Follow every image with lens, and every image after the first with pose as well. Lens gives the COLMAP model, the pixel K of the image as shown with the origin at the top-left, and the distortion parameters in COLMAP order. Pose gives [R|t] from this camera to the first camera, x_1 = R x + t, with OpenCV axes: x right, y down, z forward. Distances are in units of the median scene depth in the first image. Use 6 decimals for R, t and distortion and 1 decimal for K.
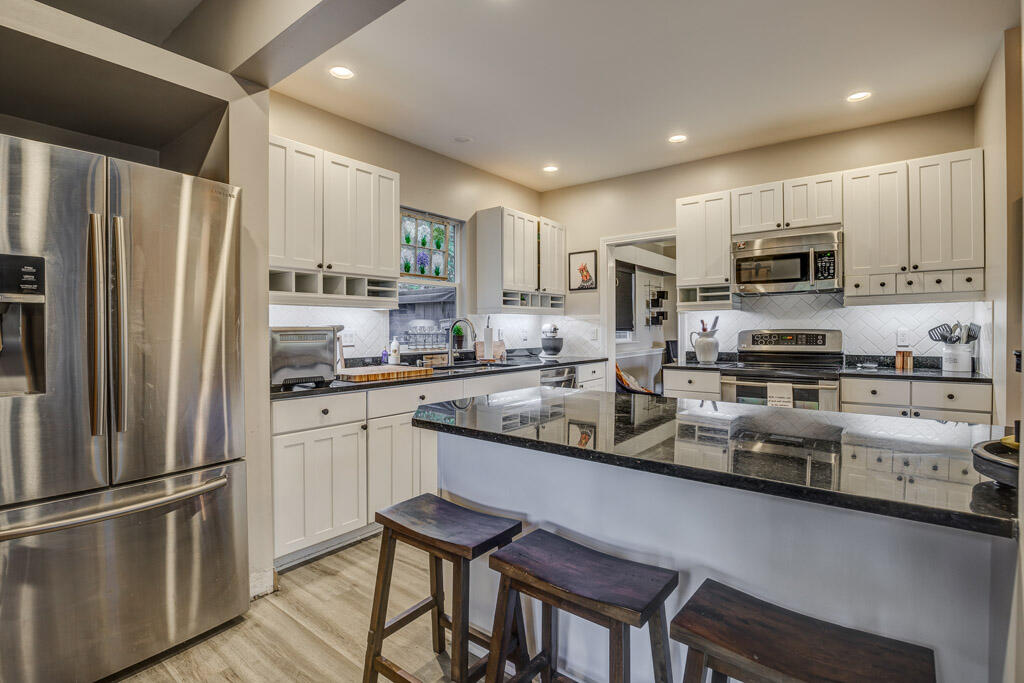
lens RADIAL K [[478.1, 0, 508.8], [0, 478.1, 330.5], [0, 0, 1]] dist [-0.025425, -0.000522]
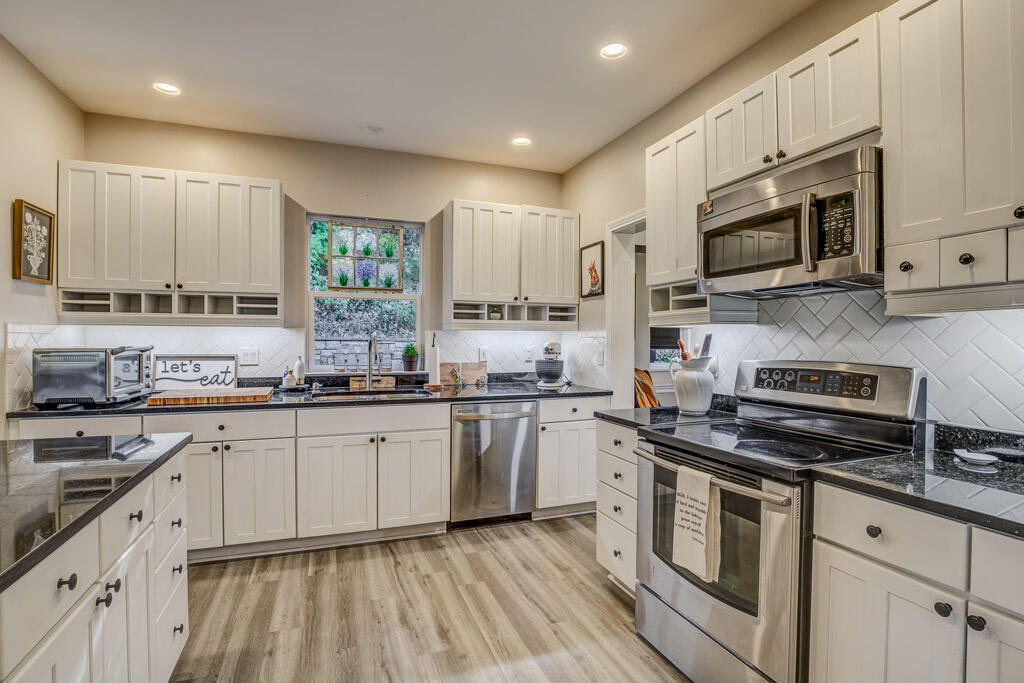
lens RADIAL K [[478.1, 0, 496.5], [0, 478.1, 342.7], [0, 0, 1]] dist [-0.025425, -0.000522]
pose [[0.858555, 0.011884, -0.512585, 0.526065], [-0.010225, 0.999929, 0.006056, -0.021005], [0.512620, 0.000042, 0.858615, 0.371140]]
